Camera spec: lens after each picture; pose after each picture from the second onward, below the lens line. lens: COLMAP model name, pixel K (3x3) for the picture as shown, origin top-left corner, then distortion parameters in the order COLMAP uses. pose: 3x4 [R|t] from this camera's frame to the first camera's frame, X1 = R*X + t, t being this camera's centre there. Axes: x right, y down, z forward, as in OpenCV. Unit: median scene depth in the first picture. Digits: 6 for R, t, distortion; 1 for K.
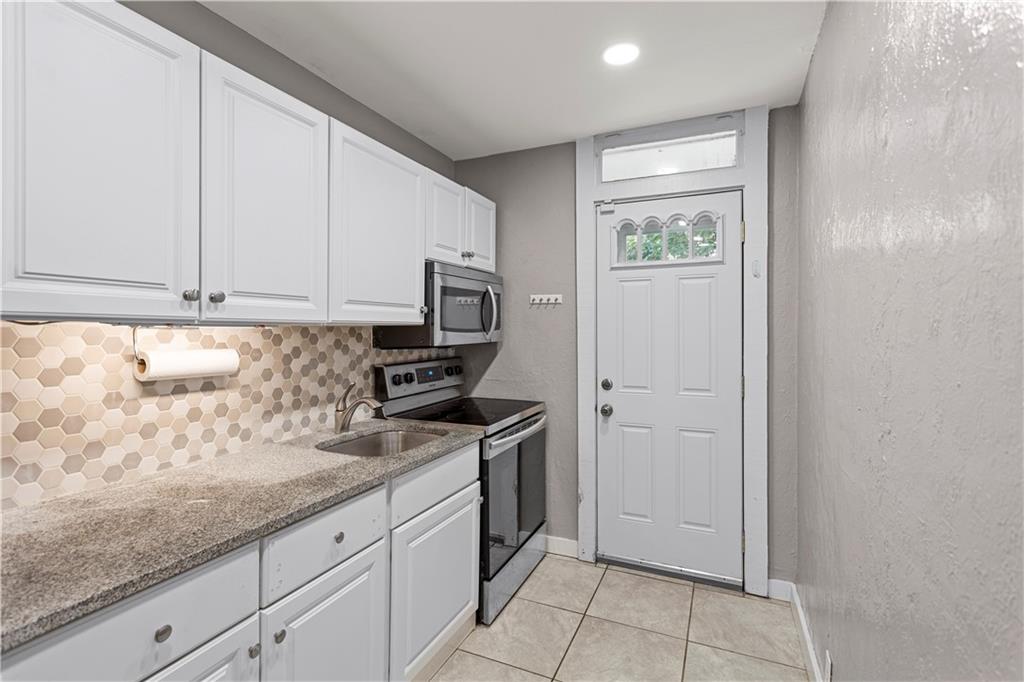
lens RADIAL K [[481.7, 0, 510.5], [0, 481.7, 328.7], [0, 0, 1]] dist [0.001428, 0.000531]
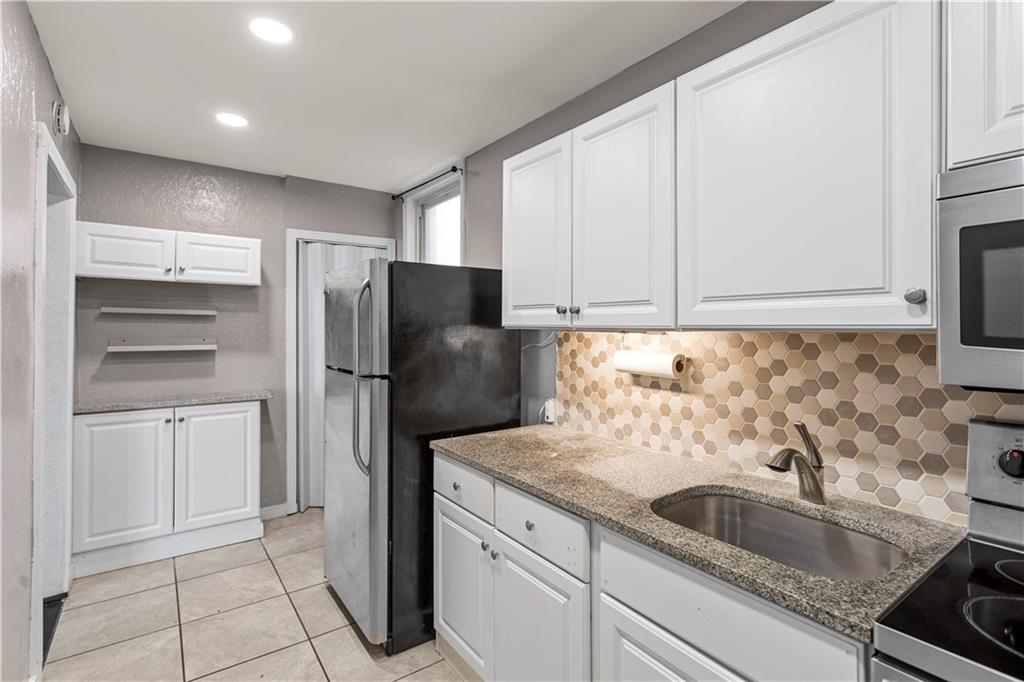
lens RADIAL K [[481.7, 0, 510.5], [0, 481.7, 328.7], [0, 0, 1]] dist [0.001428, 0.000531]
pose [[-0.495725, -0.004117, -0.868470, 0.485512], [-0.006730, 0.999977, -0.000898, -0.008894], [0.868454, 0.005400, -0.495741, 1.182118]]
